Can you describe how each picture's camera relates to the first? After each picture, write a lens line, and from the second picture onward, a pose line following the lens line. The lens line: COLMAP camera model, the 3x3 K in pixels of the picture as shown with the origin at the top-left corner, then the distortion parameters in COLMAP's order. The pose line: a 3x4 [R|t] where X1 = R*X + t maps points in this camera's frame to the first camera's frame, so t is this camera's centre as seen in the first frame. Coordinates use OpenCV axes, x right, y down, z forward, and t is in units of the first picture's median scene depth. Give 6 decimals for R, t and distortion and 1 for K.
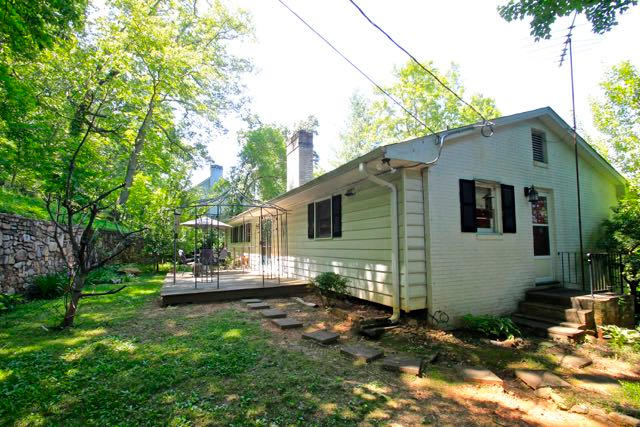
lens RADIAL K [[296.2, 0, 323.6], [0, 296.2, 221.2], [0, 0, 1]] dist [-0.002408, -0.000929]
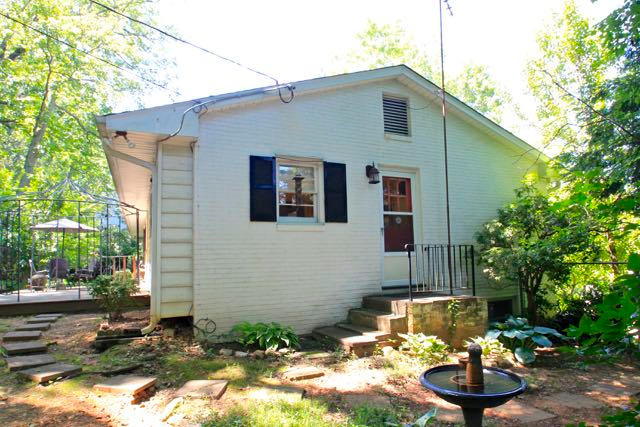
lens RADIAL K [[383.5, 0, 321.9], [0, 383.5, 223.4], [0, 0, 1]] dist [-0.024142, -0.000159]
pose [[0.999349, -0.023728, -0.027163, 0.615784], [0.023256, 0.999575, -0.017556, 0.058439], [0.027568, 0.016912, 0.999477, -0.028627]]
